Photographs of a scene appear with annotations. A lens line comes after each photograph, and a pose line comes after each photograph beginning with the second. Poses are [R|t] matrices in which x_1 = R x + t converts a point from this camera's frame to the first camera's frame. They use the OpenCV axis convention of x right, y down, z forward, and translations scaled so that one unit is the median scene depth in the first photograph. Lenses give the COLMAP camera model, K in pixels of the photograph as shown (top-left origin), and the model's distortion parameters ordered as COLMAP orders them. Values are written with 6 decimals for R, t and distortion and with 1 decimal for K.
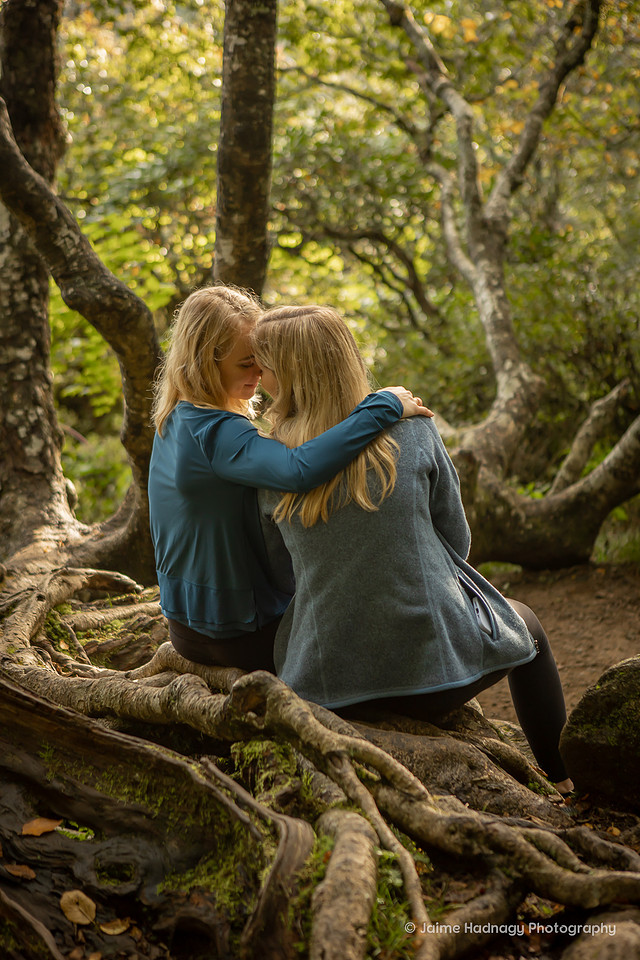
lens RADIAL K [[1743.4, 0, 320.3], [0, 1743.4, 481.3], [0, 0, 1]] dist [0.155375, 0.000000]
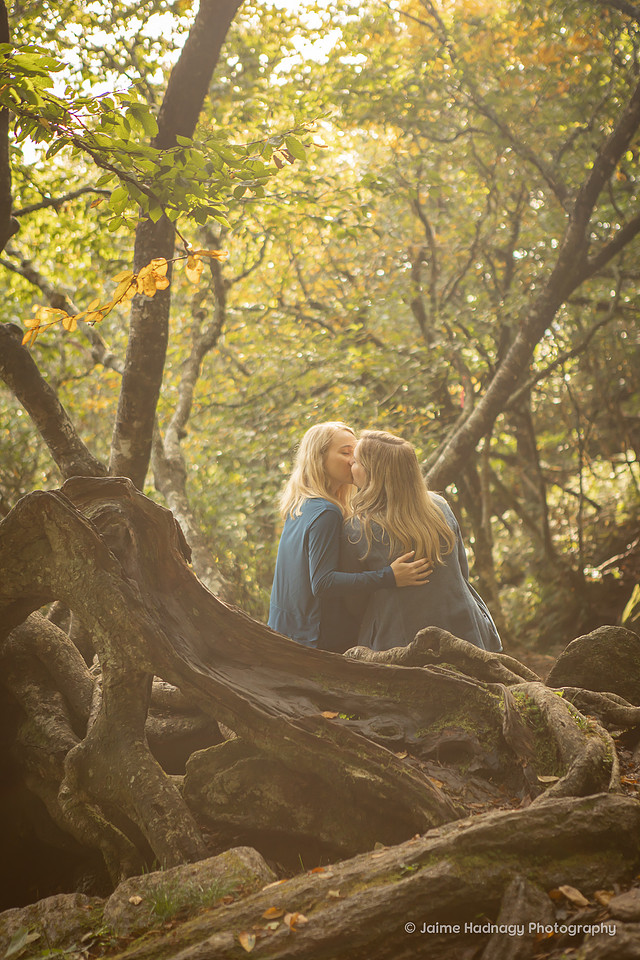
lens RADIAL K [[1927.1, 0, 319.7], [0, 1927.1, 479.3], [0, 0, 1]] dist [0.241979, 0.000000]
pose [[0.925811, 0.007468, 0.377913, -0.480847], [0.063847, 0.982349, -0.175824, 0.164563], [-0.372556, 0.186909, 0.908992, -0.408545]]
